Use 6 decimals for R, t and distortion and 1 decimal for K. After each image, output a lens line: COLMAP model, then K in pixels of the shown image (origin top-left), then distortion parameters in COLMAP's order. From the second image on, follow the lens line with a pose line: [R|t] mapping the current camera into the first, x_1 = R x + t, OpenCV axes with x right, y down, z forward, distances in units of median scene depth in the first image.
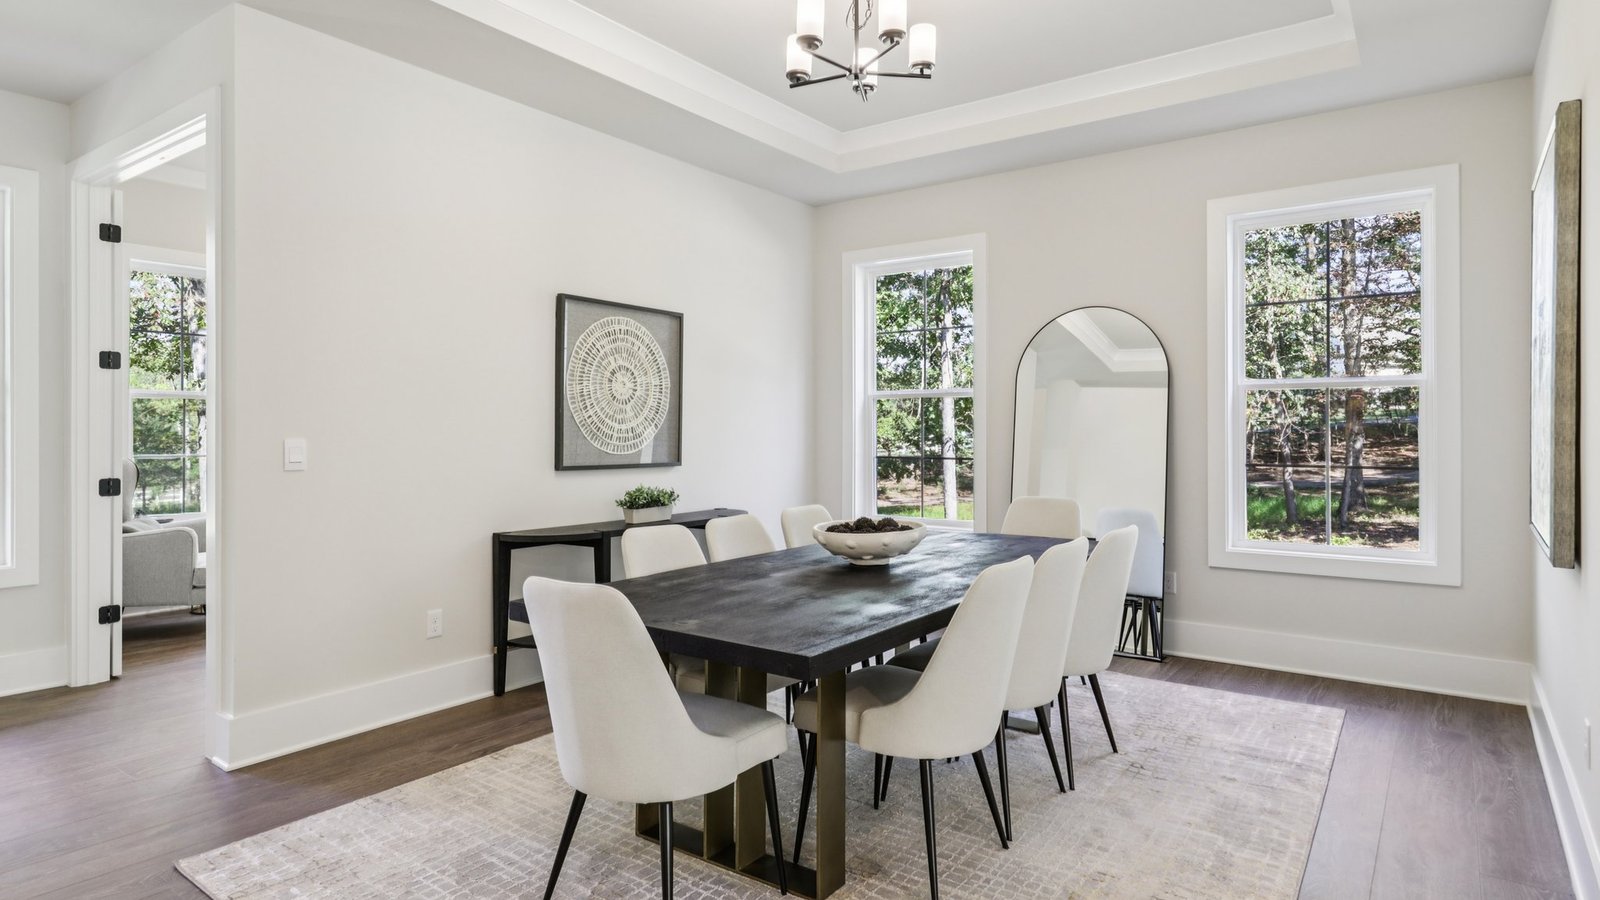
lens RADIAL K [[902.5, 0, 802.1], [0, 902.5, 435.6], [0, 0, 1]] dist [0.007365, 0.001496]
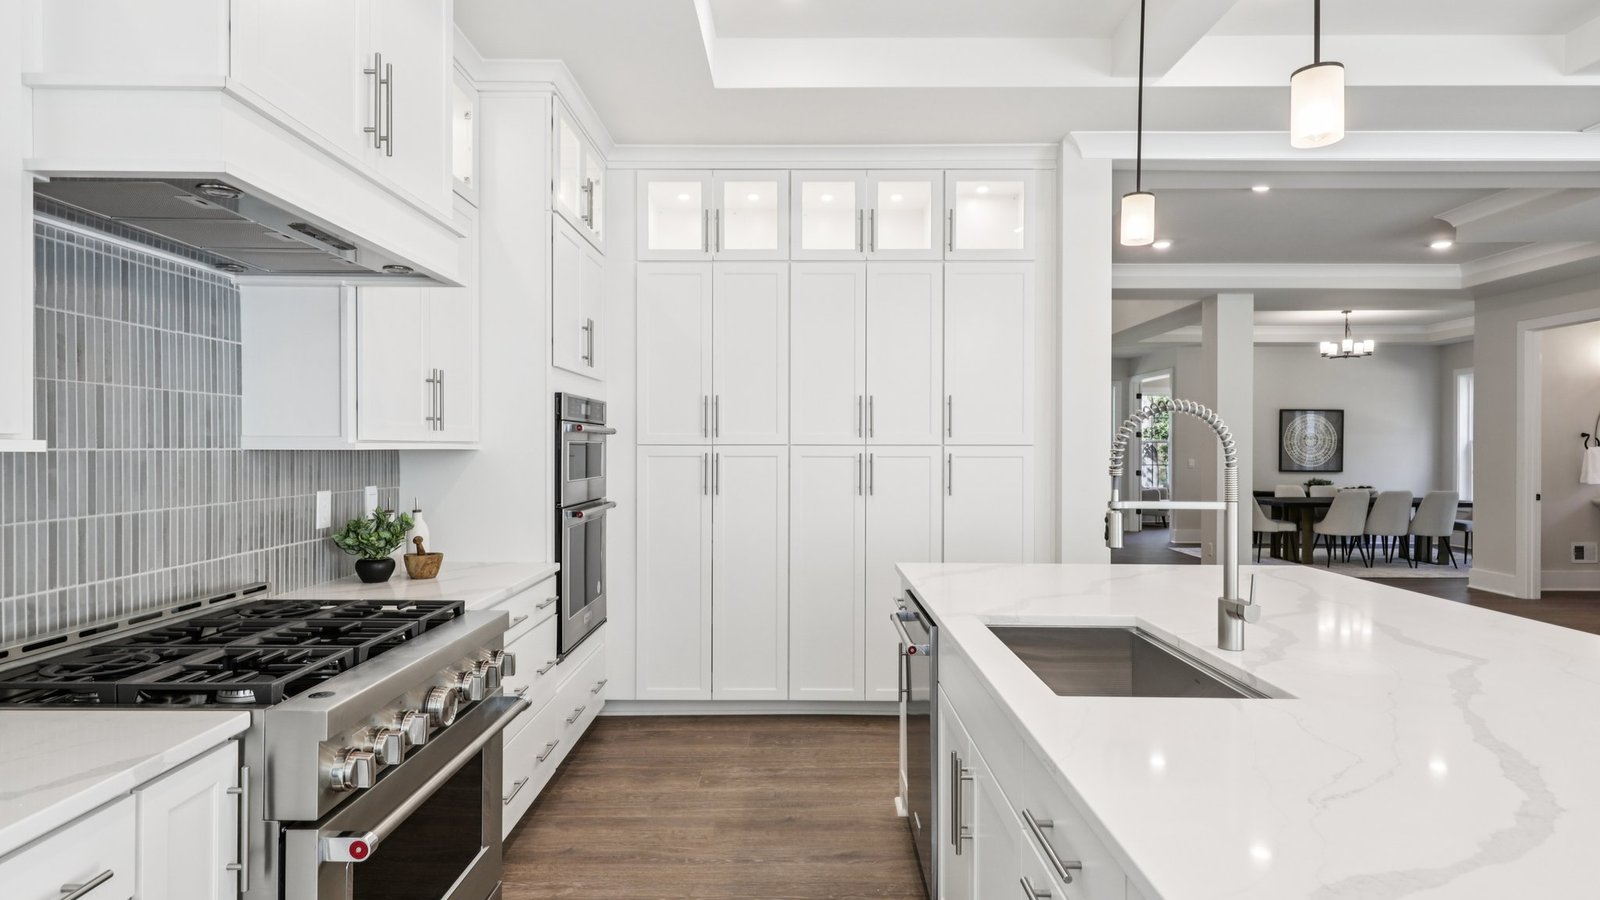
lens RADIAL K [[825.7, 0, 800.1], [0, 825.7, 448.8], [0, 0, 1]] dist [0.012116, -0.000211]
pose [[0.582356, 0.005532, -0.812915, 1.050370], [-0.007087, 0.999973, 0.001728, -0.027984], [0.812903, 0.004754, 0.582379, -1.895142]]
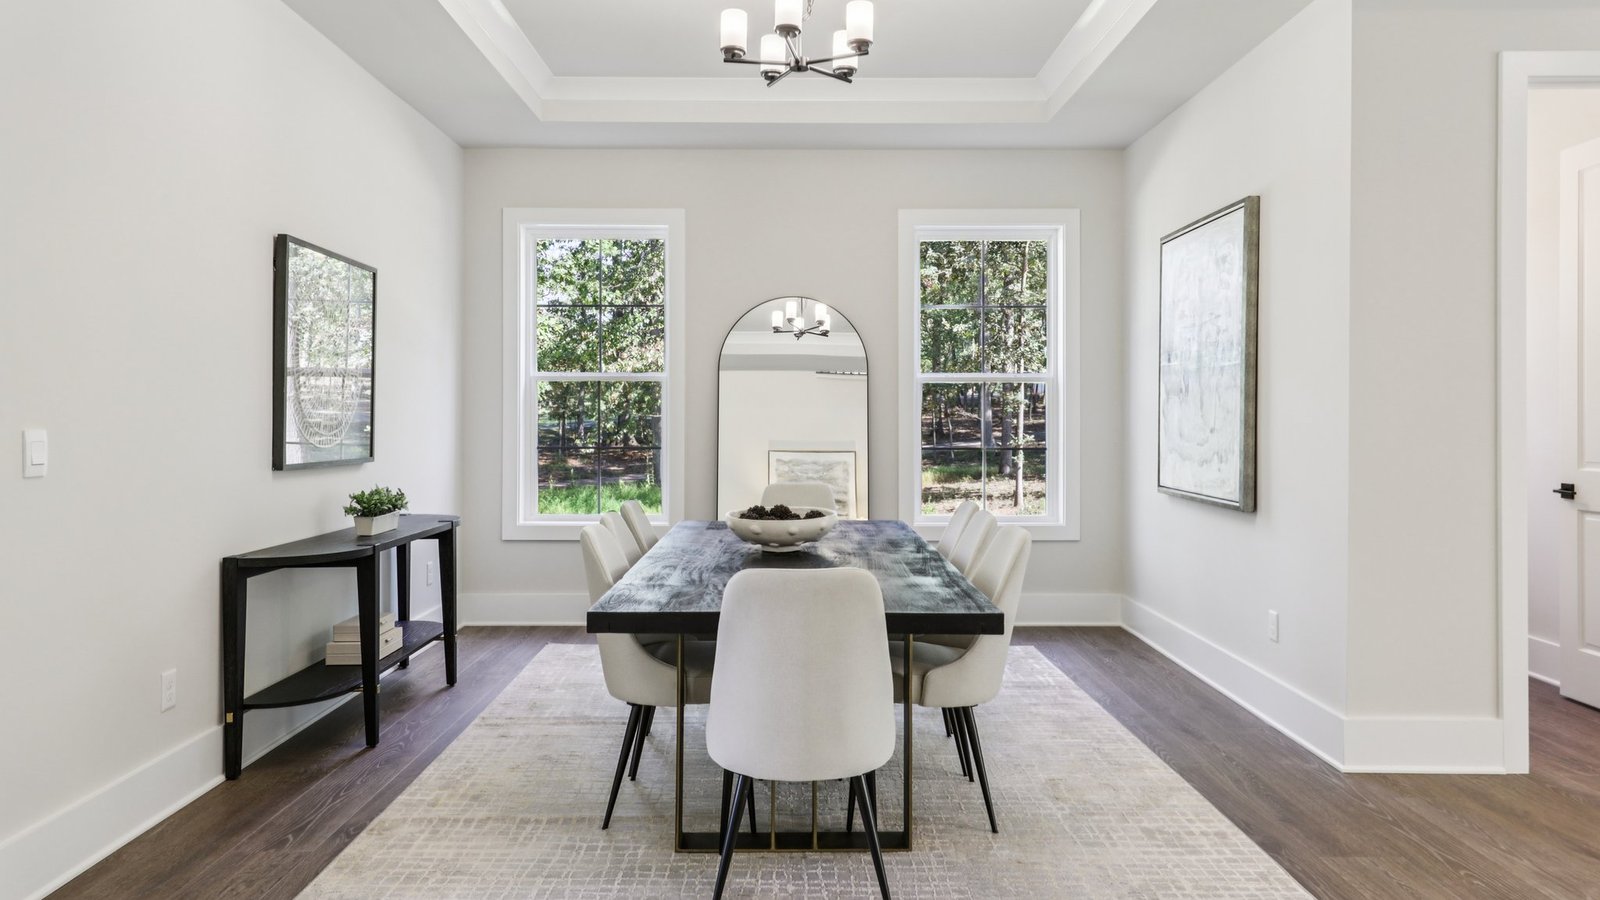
lens RADIAL K [[1073.0, 0, 799.2], [0, 1073.0, 420.0], [0, 0, 1]] dist [0.011001, 0.001870]
pose [[0.798947, 0.000385, 0.601402, -0.491153], [0.000462, 0.999999, -0.001254, -0.001271], [-0.601402, 0.001280, 0.798946, 0.029742]]
